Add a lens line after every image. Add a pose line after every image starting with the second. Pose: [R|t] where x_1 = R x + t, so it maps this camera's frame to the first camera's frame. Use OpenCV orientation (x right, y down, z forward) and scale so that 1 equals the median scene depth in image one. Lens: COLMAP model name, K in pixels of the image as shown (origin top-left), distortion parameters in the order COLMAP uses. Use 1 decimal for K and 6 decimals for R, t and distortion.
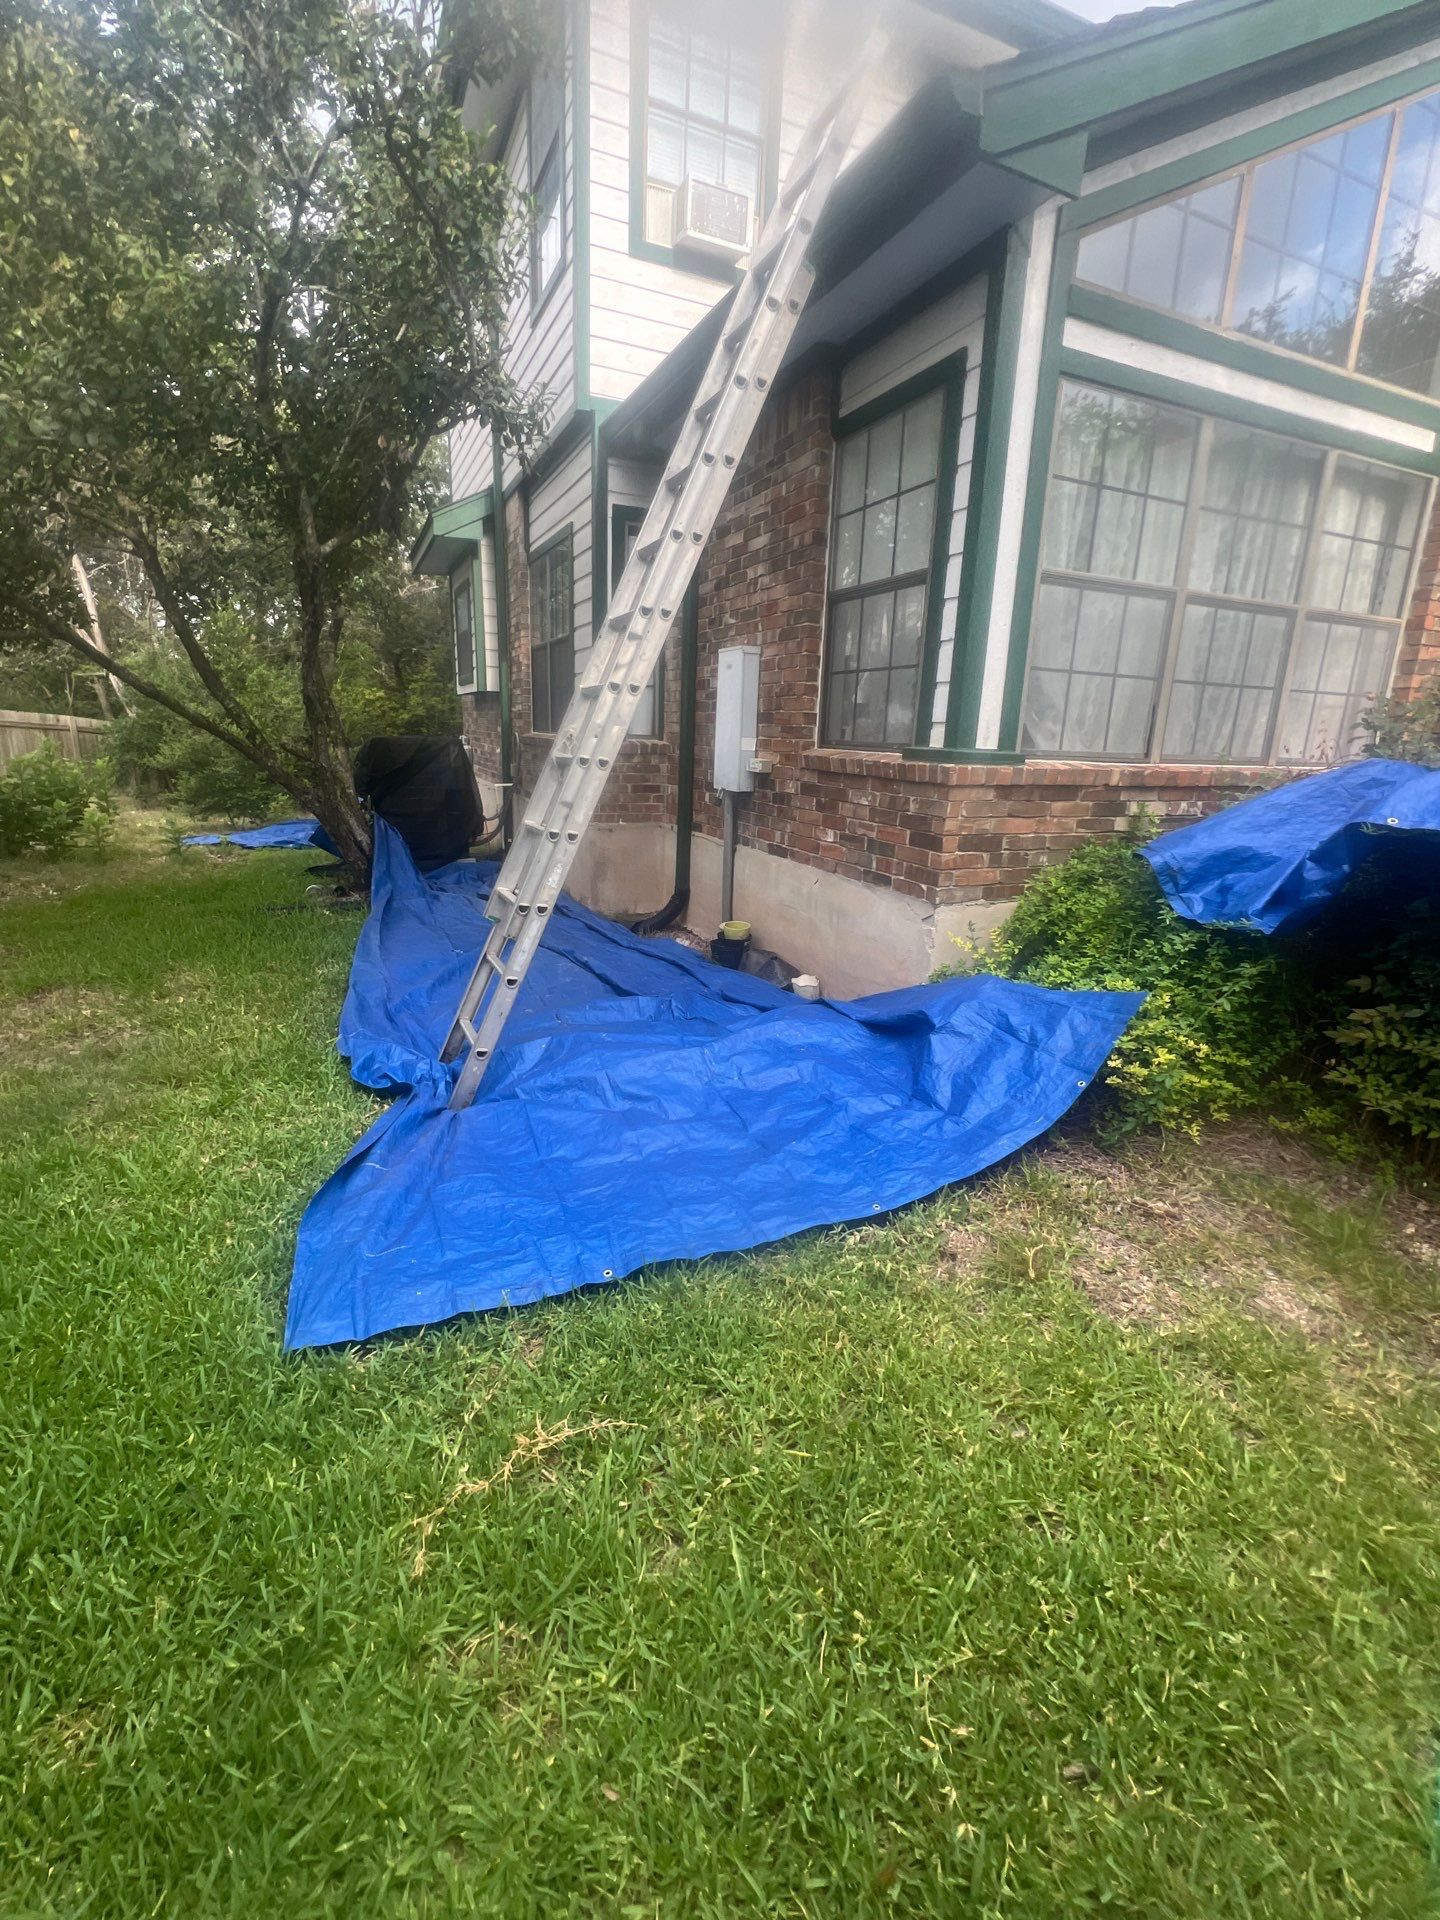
lens RADIAL K [[895.1, 0, 720.3], [0, 895.1, 971.0], [0, 0, 1]] dist [0.003358, 0.000694]
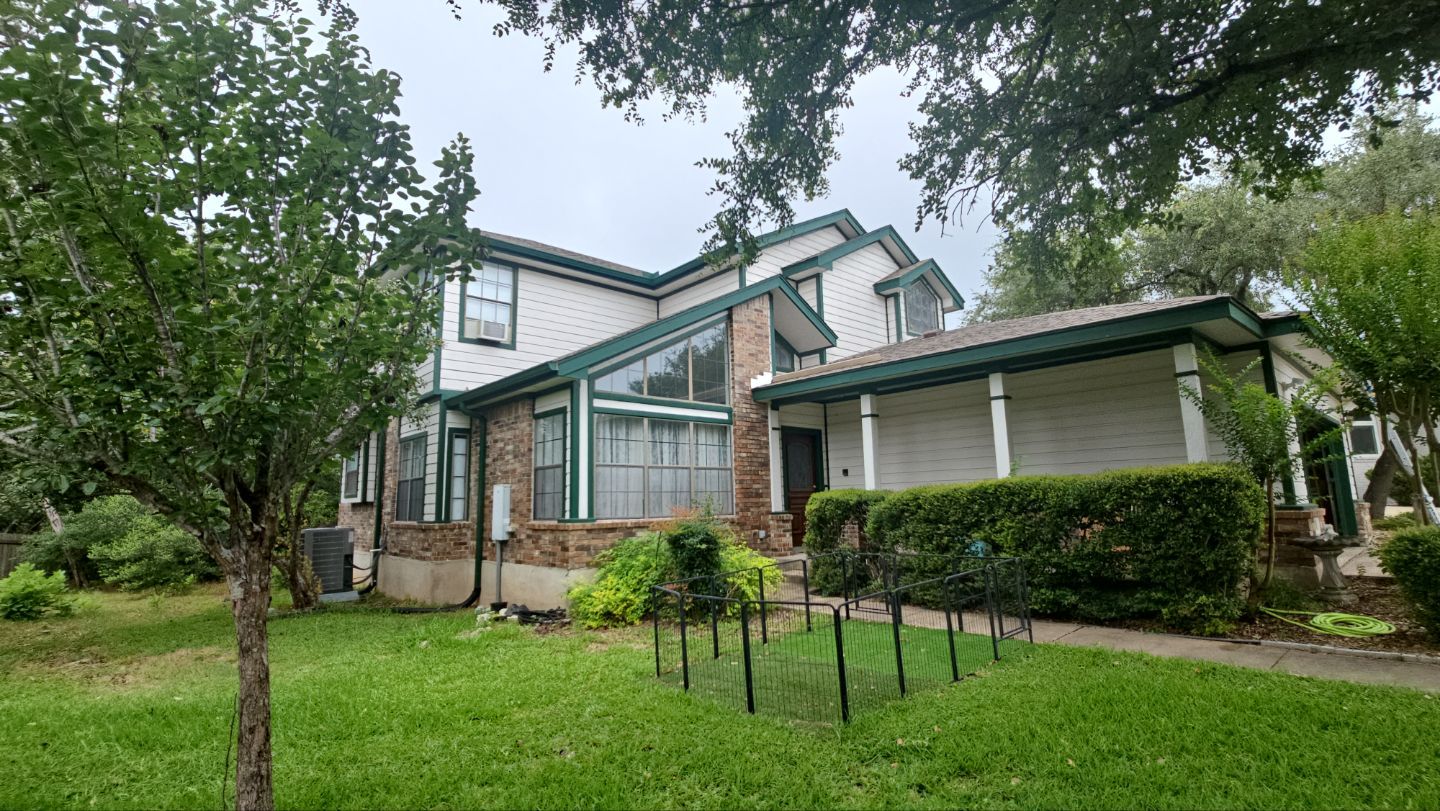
lens RADIAL K [[652.4, 0, 715.6], [0, 652.4, 402.0], [0, 0, 1]] dist [-0.001764, -0.000049]
pose [[0.951138, -0.007259, 0.308680, 0.031858], [0.132086, 0.913196, -0.385521, 0.268488], [-0.279087, 0.407456, 0.869534, -1.065901]]
